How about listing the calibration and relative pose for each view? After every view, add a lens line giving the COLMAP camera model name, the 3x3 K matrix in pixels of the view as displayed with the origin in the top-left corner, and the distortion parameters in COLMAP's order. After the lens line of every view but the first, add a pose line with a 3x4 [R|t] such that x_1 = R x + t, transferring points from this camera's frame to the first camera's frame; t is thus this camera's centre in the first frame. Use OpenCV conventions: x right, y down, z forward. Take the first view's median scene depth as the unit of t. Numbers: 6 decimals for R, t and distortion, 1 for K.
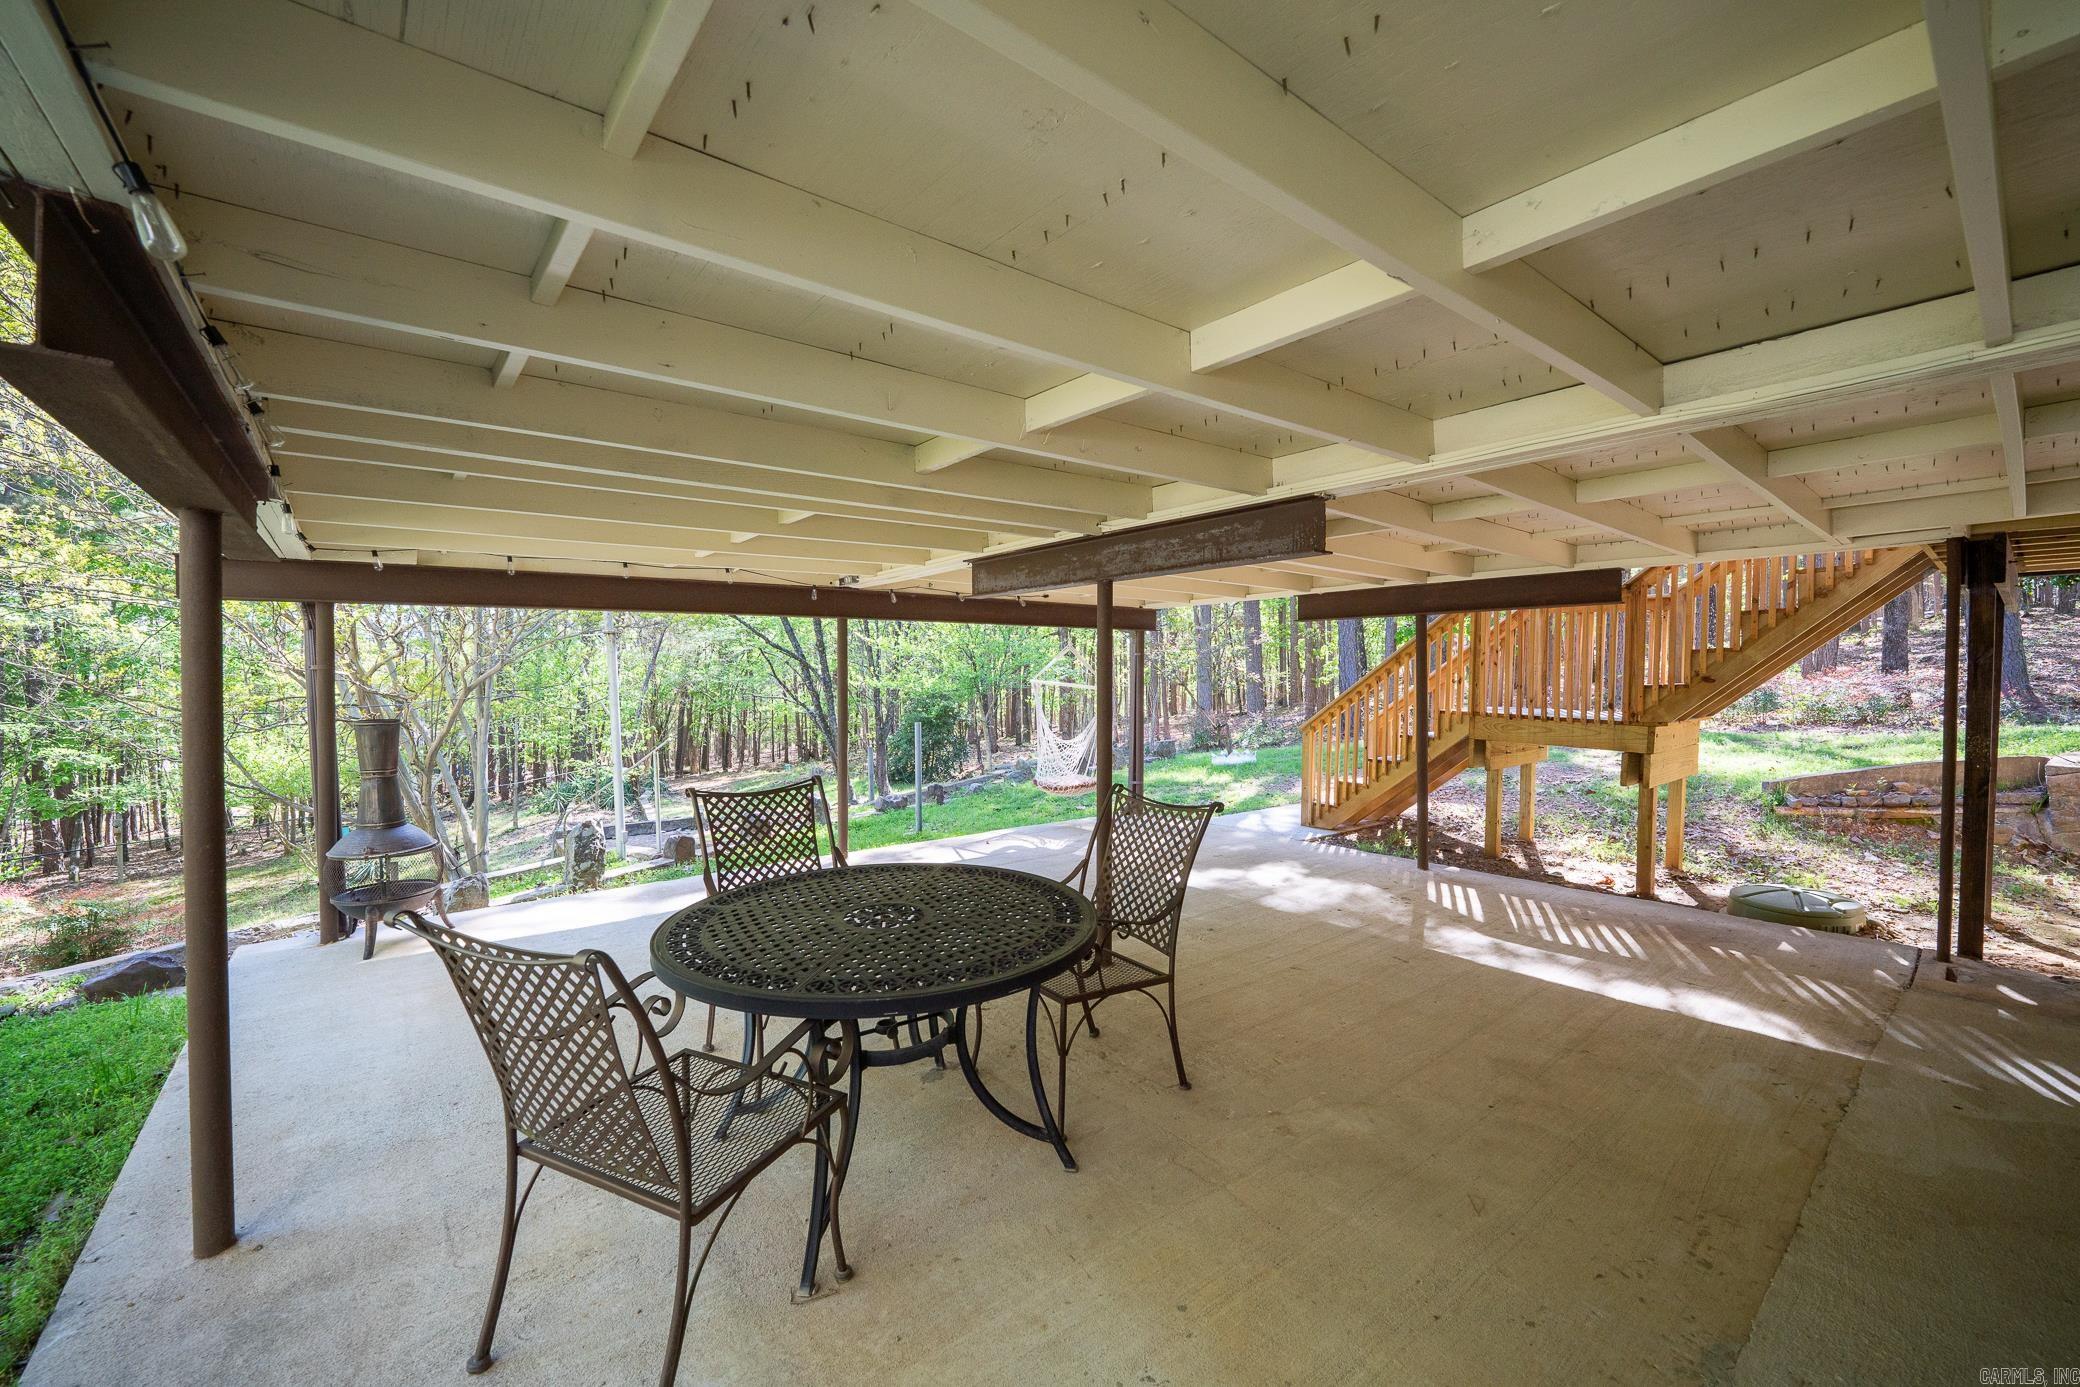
lens RADIAL K [[841.1, 0, 1040.0], [0, 841.1, 693.5], [0, 0, 1]] dist [-0.003191, -0.000027]
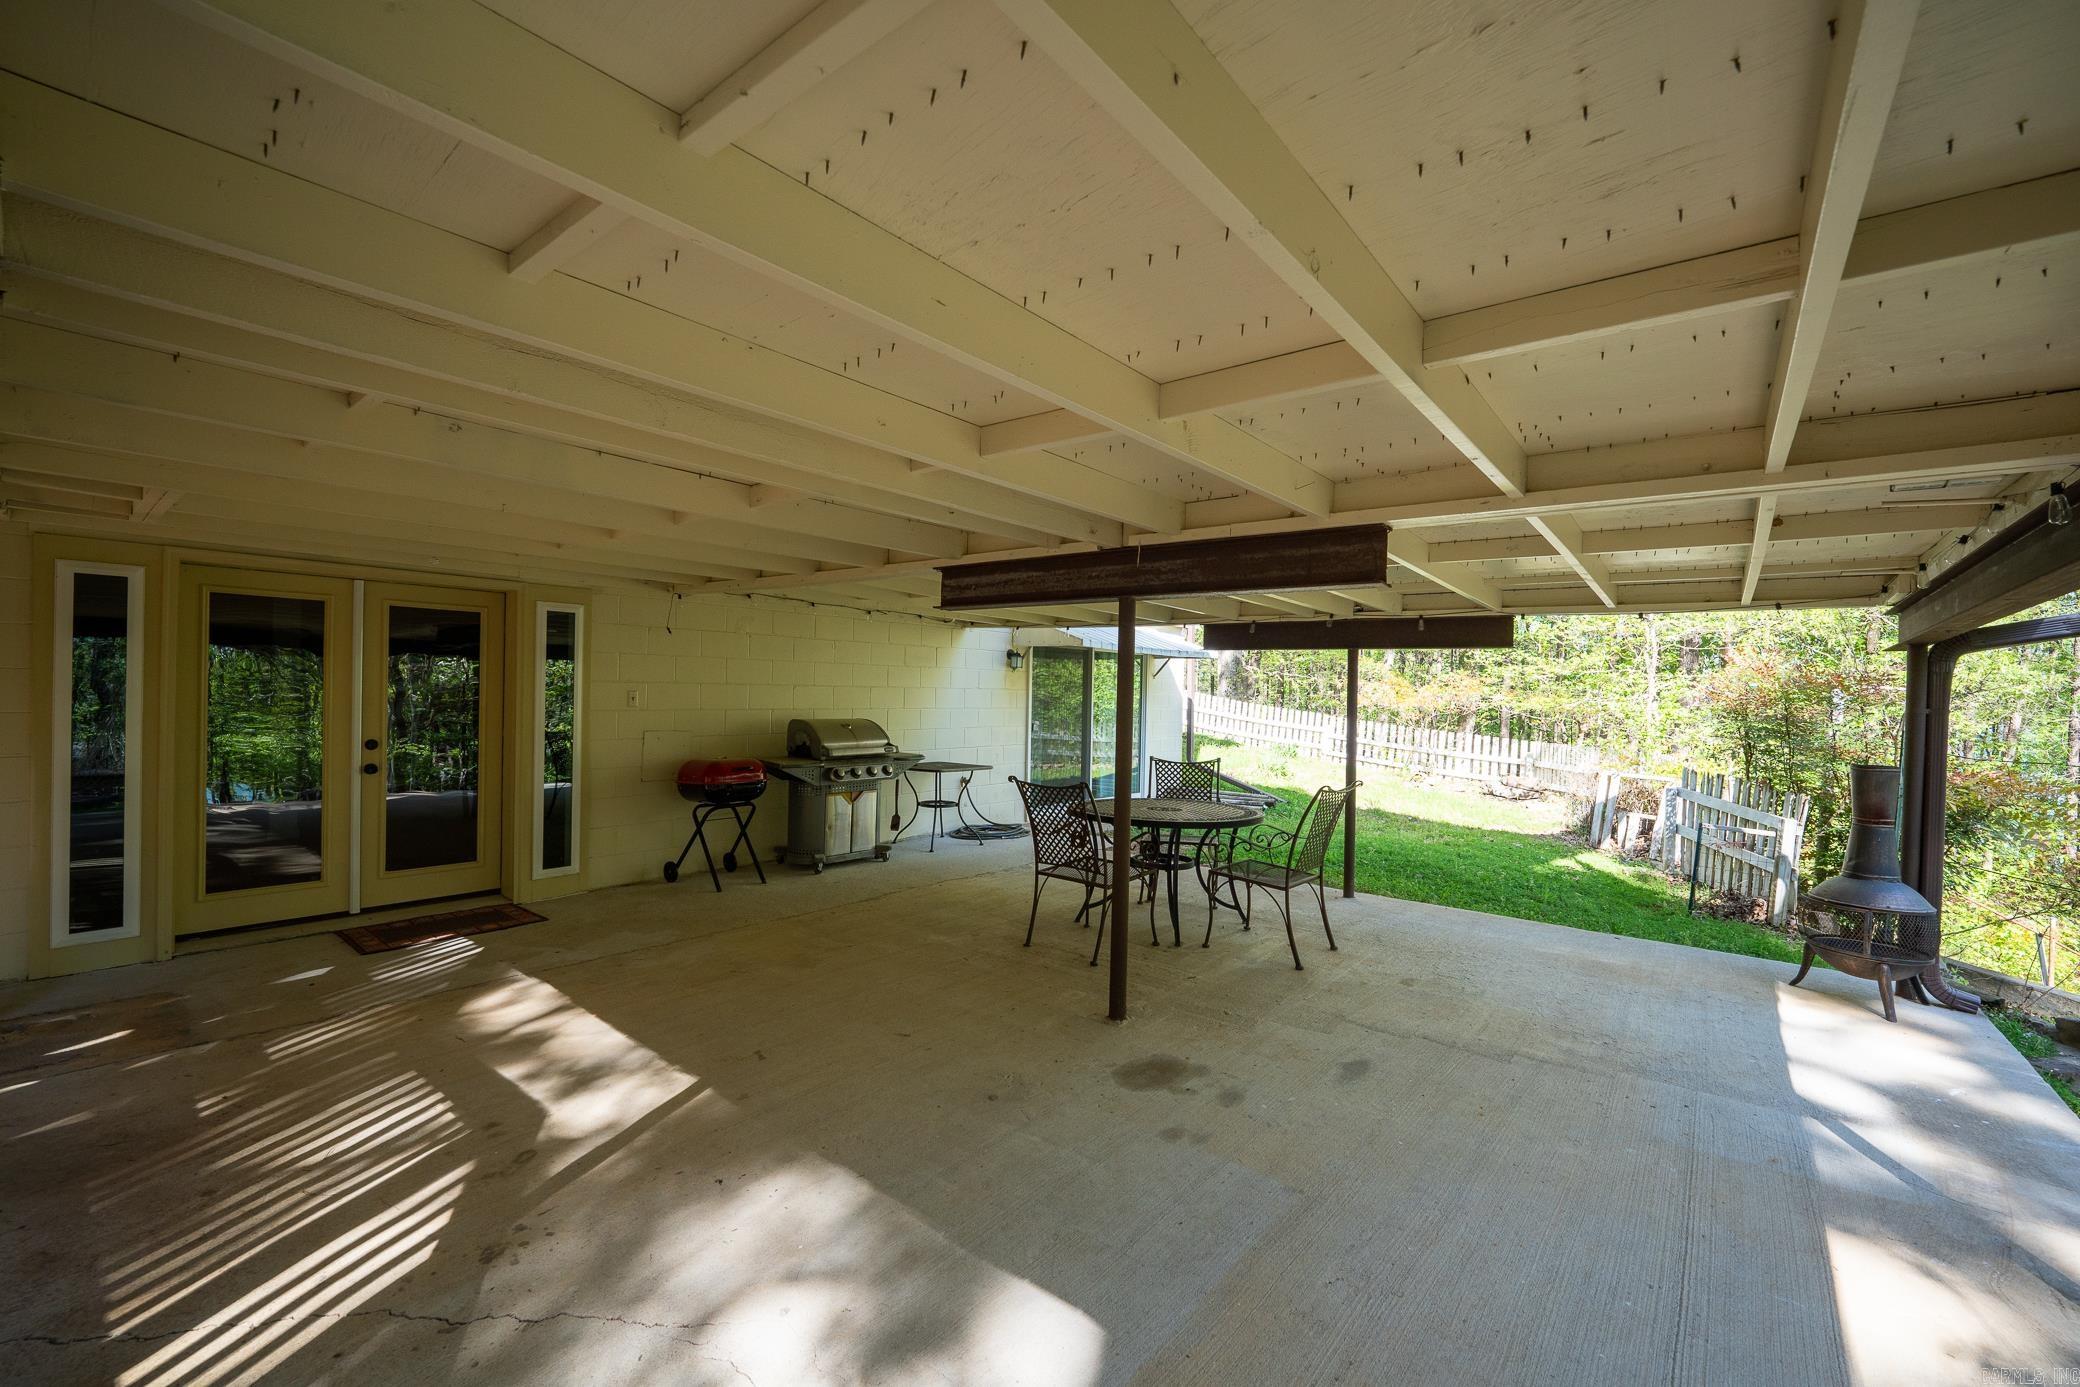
lens RADIAL K [[841.1, 0, 1040.0], [0, 841.1, 693.5], [0, 0, 1]] dist [-0.003191, -0.000027]
pose [[-0.983044, -0.021609, -0.182090, 0.338561], [-0.027666, 0.999143, 0.030787, -0.057427], [0.181268, 0.035302, -0.982800, 1.927224]]
